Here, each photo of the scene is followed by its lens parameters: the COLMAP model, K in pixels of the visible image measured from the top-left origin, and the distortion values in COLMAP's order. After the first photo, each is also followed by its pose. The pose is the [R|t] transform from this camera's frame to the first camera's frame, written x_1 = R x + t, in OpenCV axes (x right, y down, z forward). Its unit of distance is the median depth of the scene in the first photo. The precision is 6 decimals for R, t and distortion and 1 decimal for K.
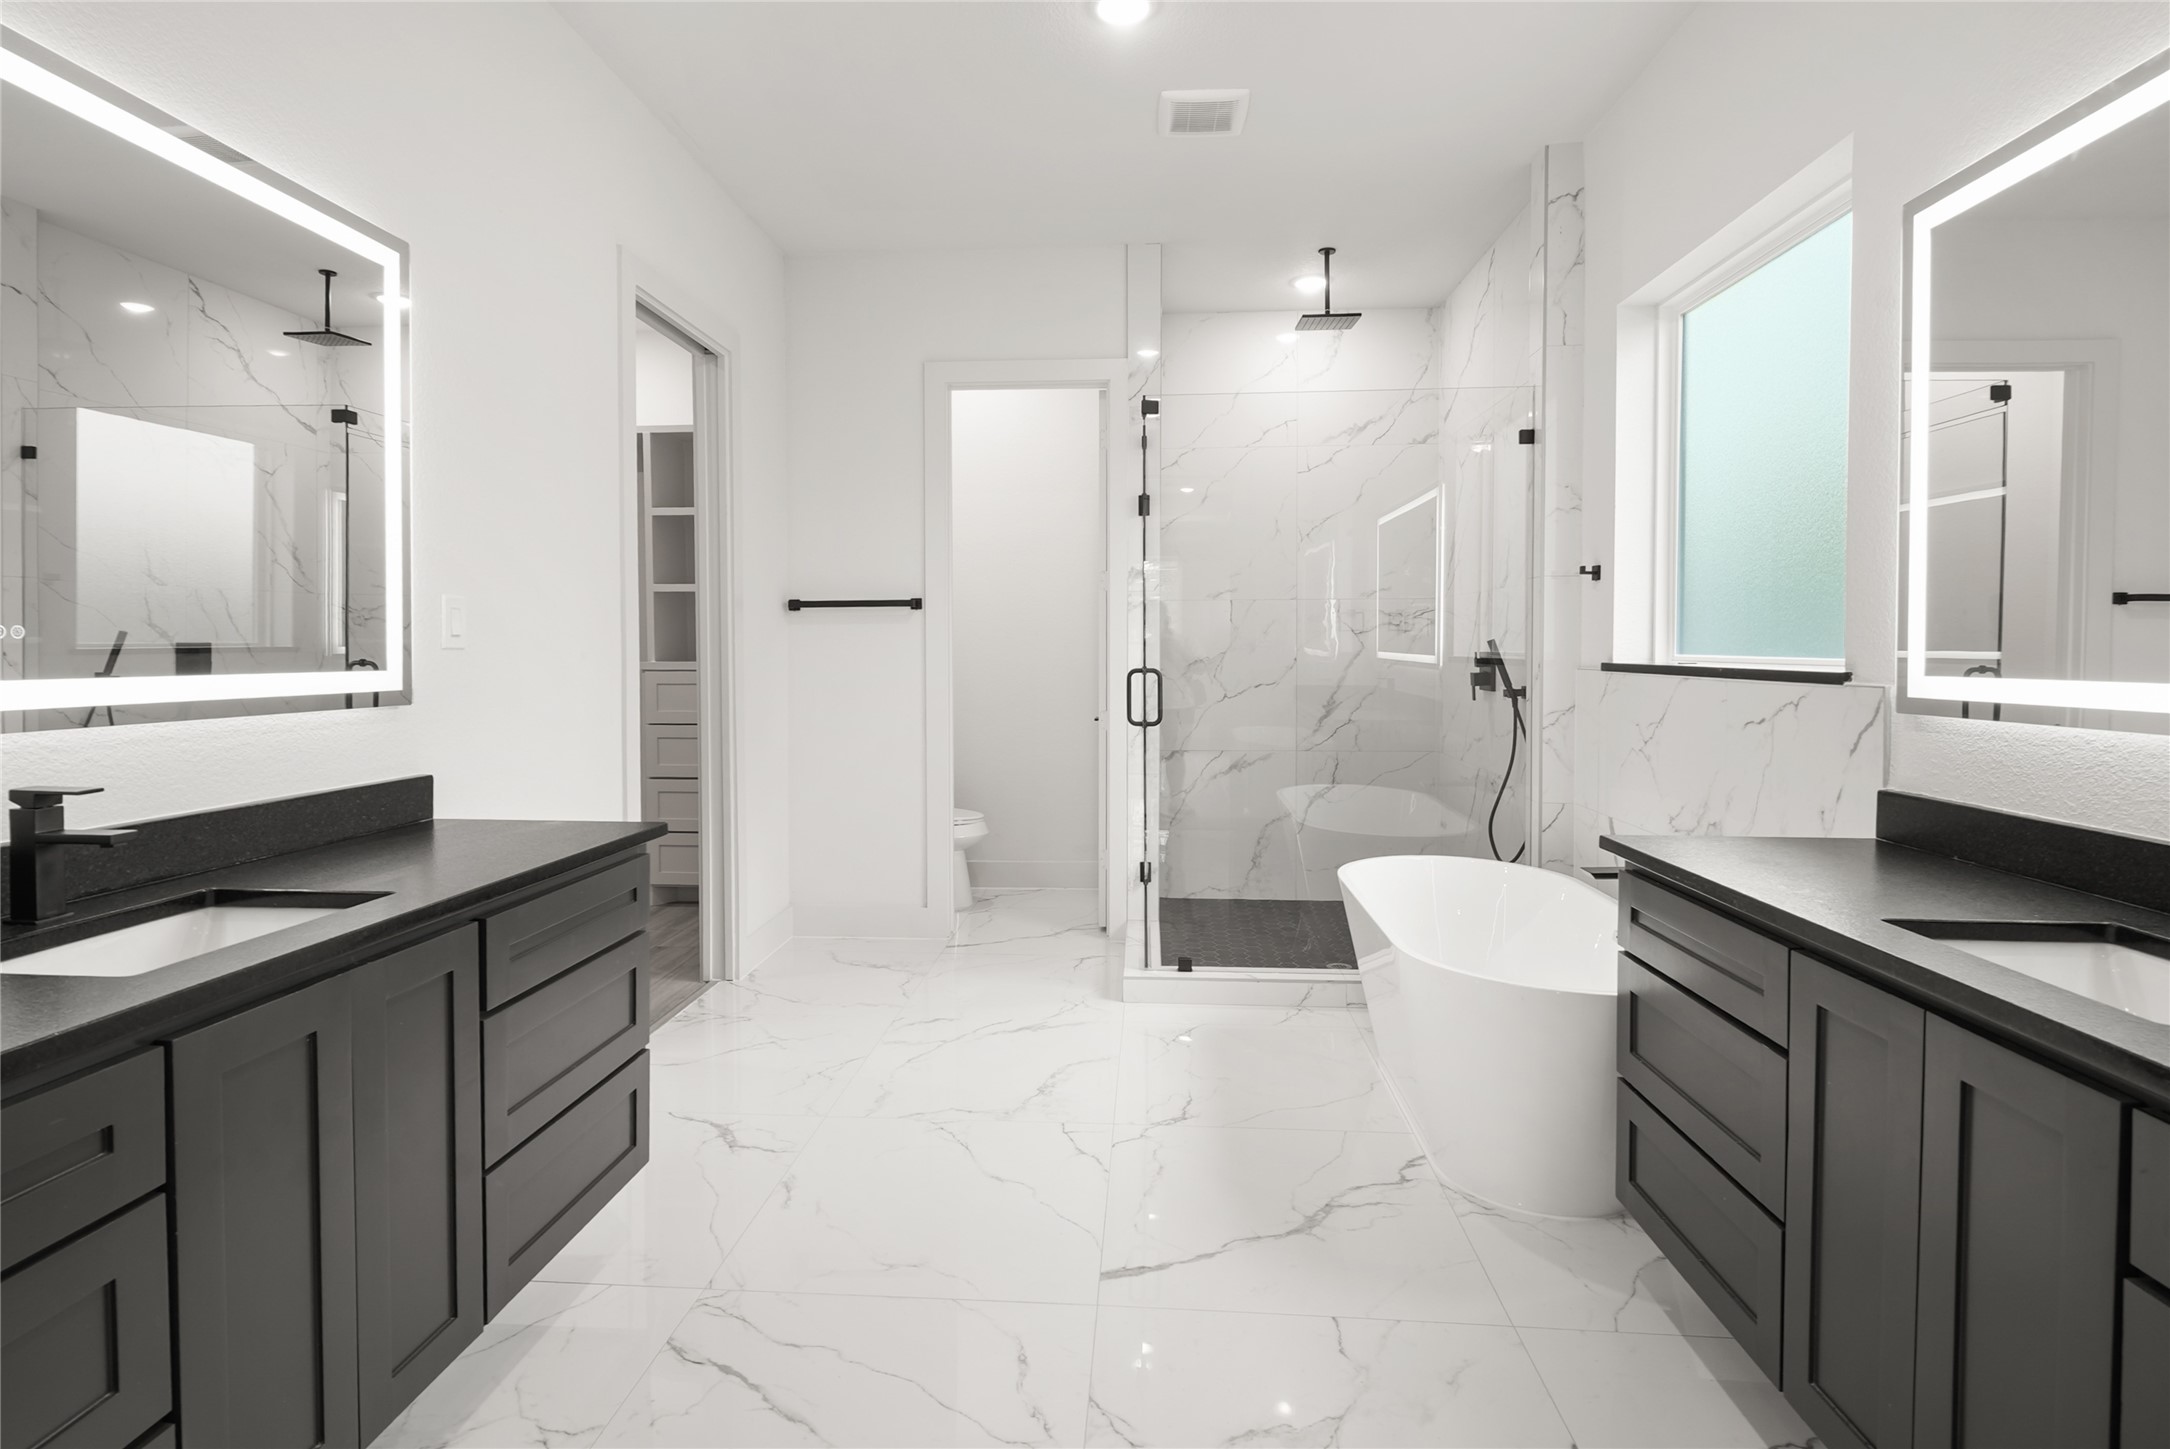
lens RADIAL K [[1066.4, 0, 1073.8], [0, 1066.4, 667.4], [0, 0, 1]] dist [0.001759, -0.000929]
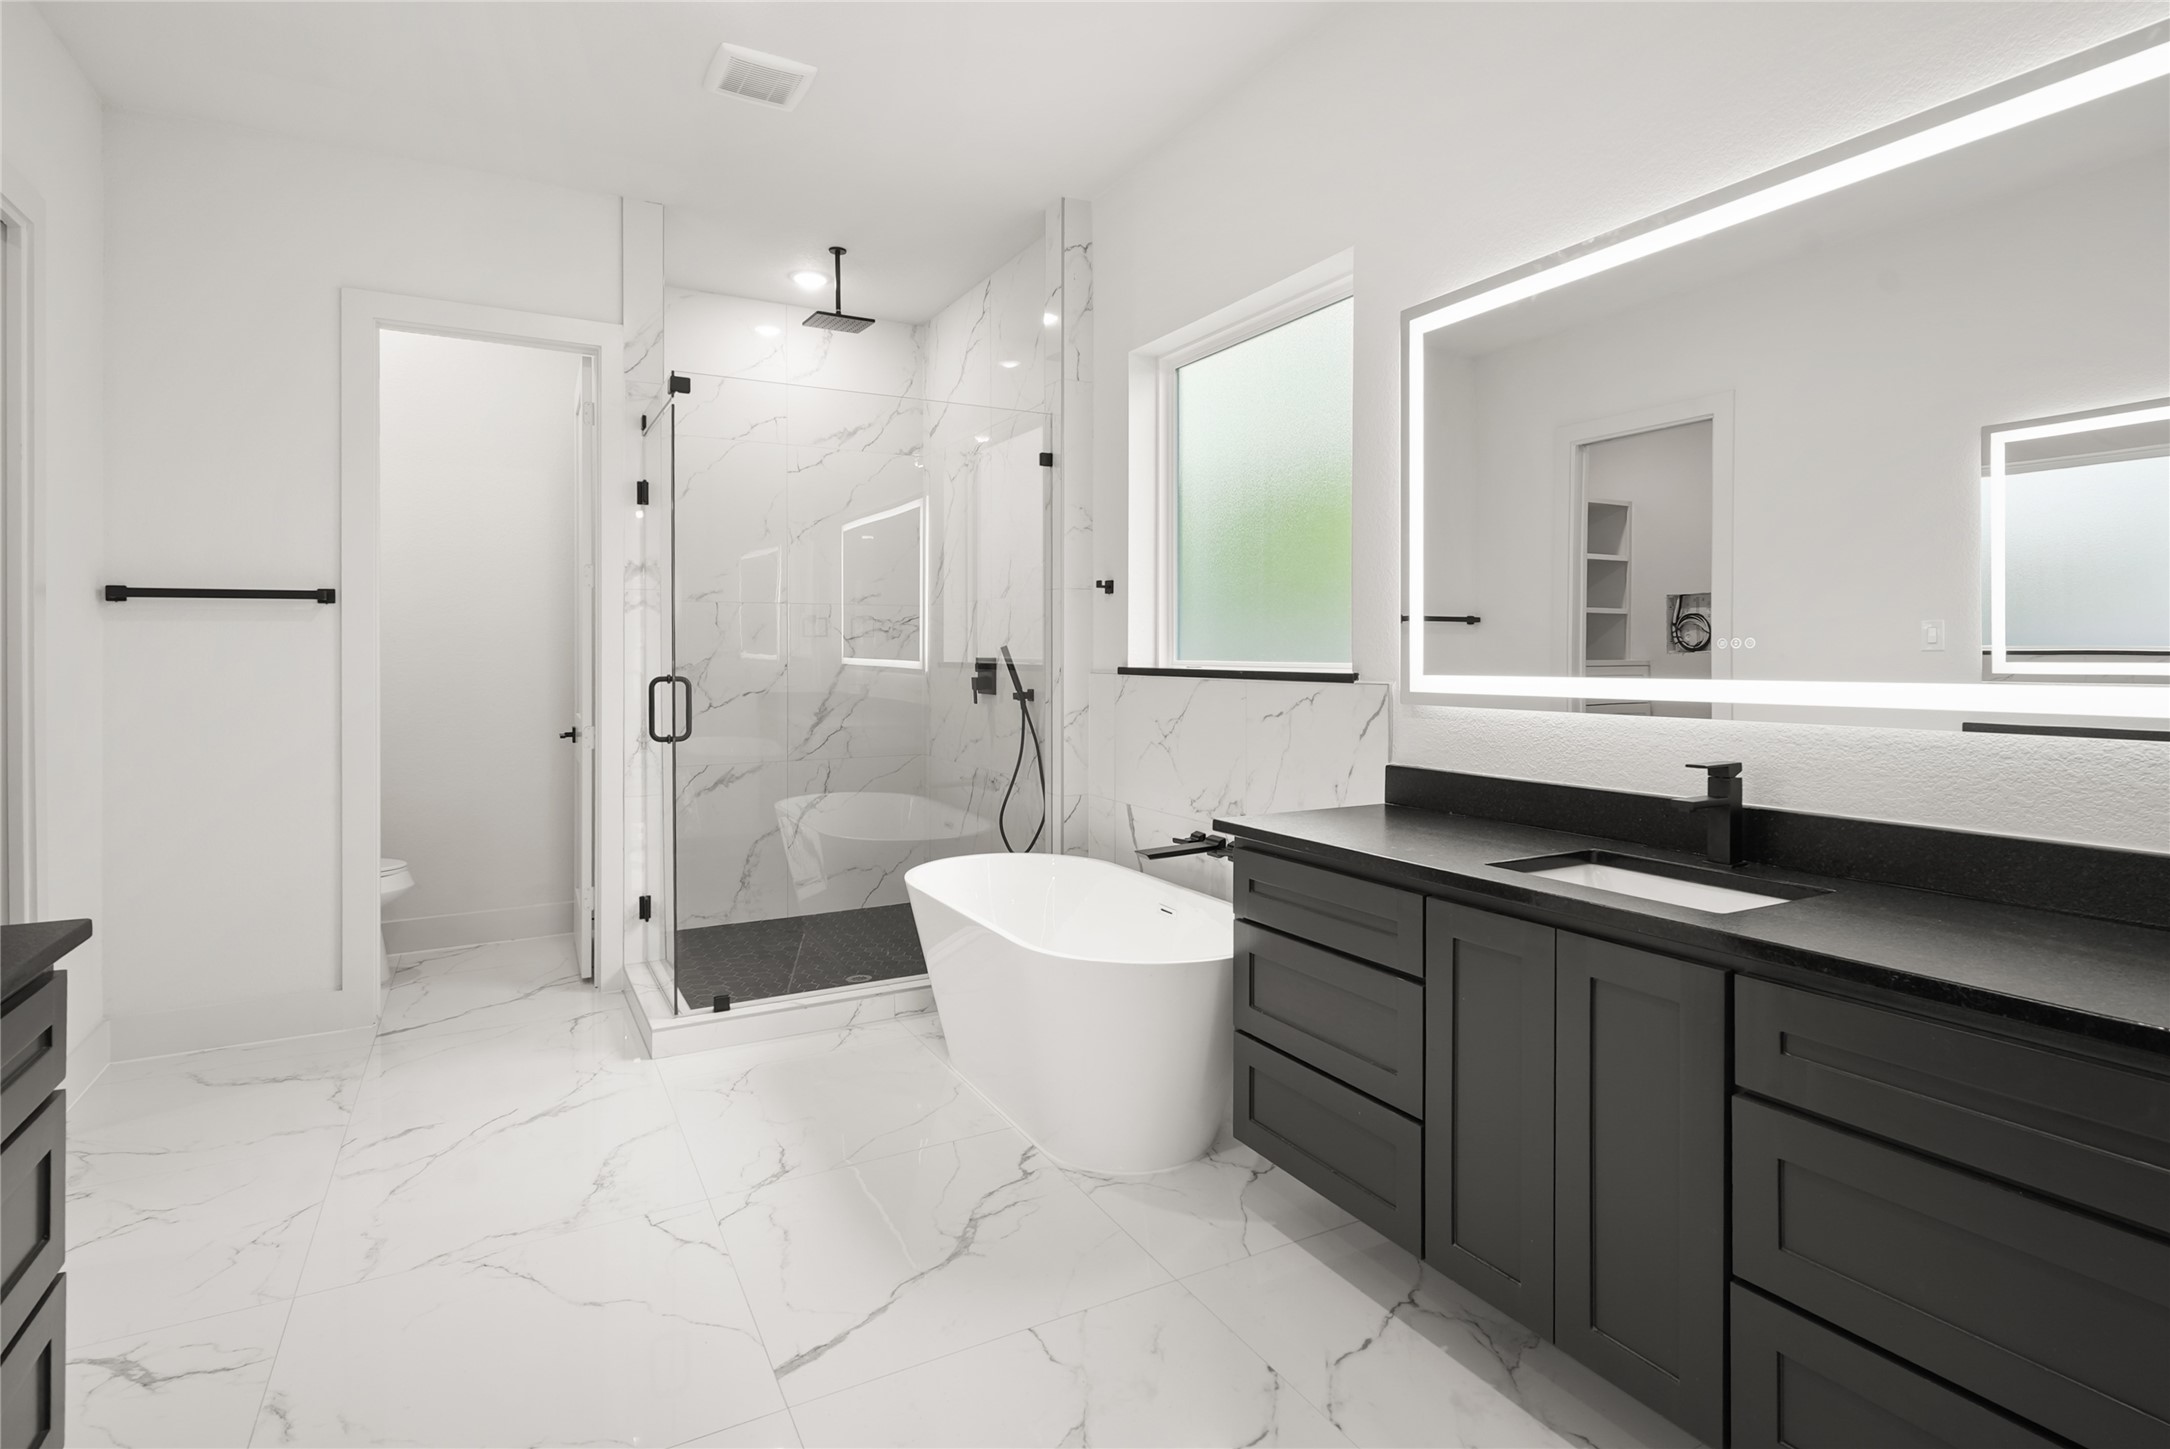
lens RADIAL K [[1071.4, 0, 1079.7], [0, 1071.4, 653.2], [0, 0, 1]] dist [0.001946, -0.001599]
pose [[0.839460, 0.000423, 0.543422, -0.143406], [0.009774, 0.999826, -0.015876, -0.001208], [-0.543334, 0.018639, 0.839310, 0.070305]]
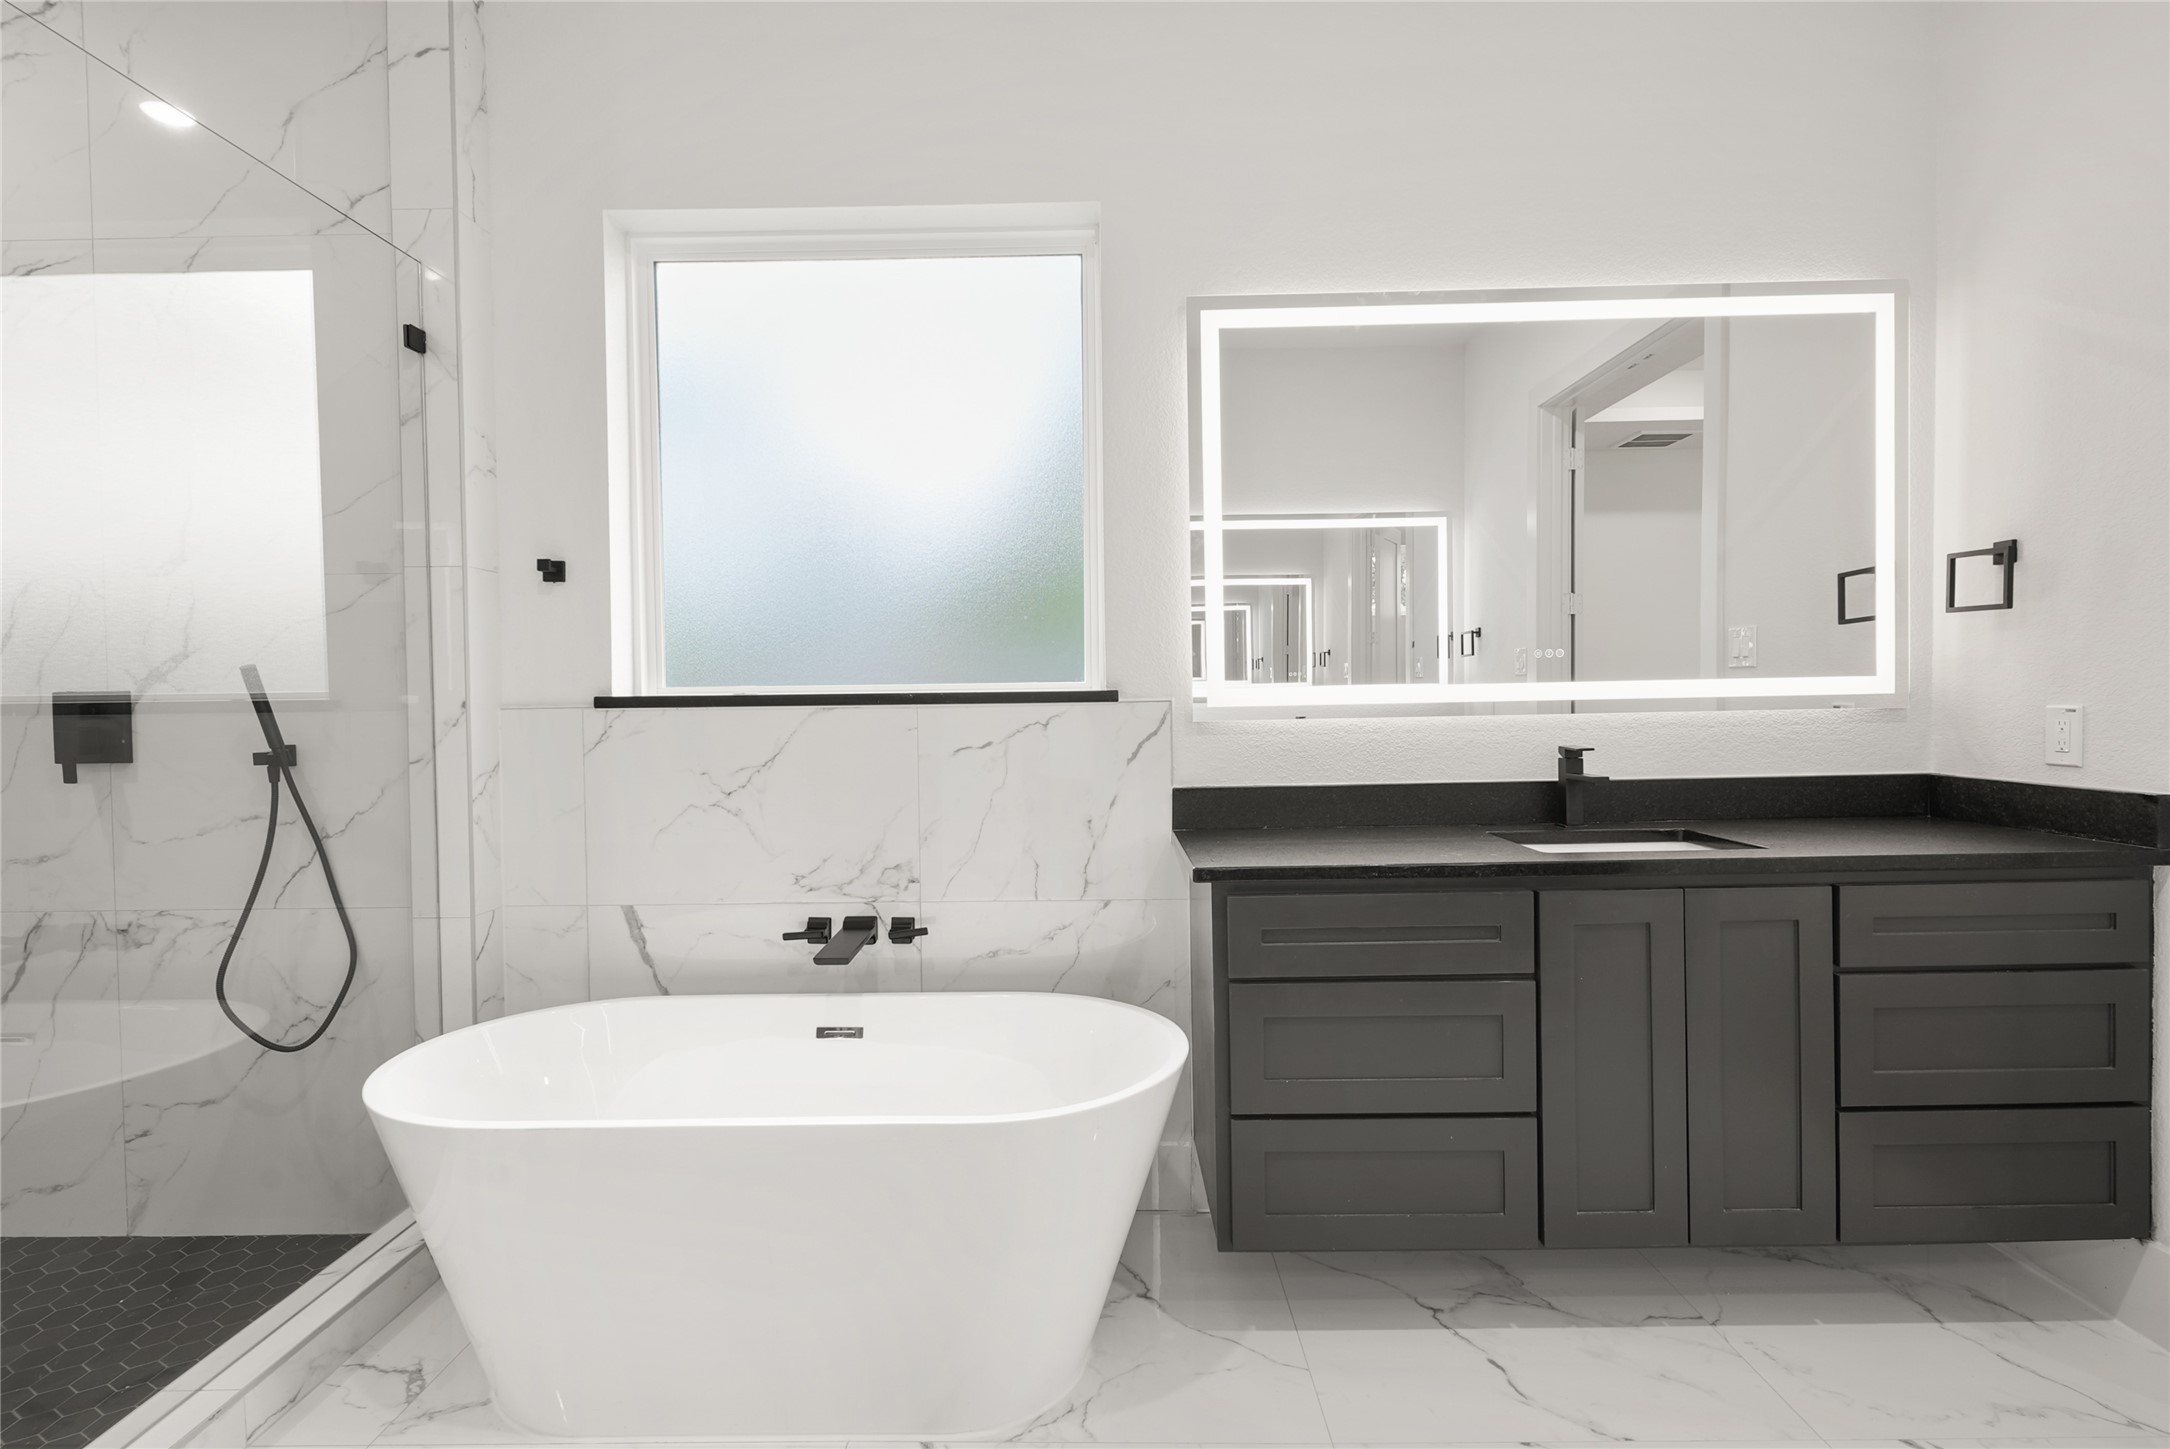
lens RADIAL K [[1050.2, 0, 1081.4], [0, 1050.2, 717.0], [0, 0, 1]] dist [0.003551, -0.000753]
pose [[-0.064974, -0.019012, 0.997706, -0.223087], [0.033120, 0.999227, 0.021197, 0.004919], [-0.997337, 0.034422, -0.064294, 0.675503]]
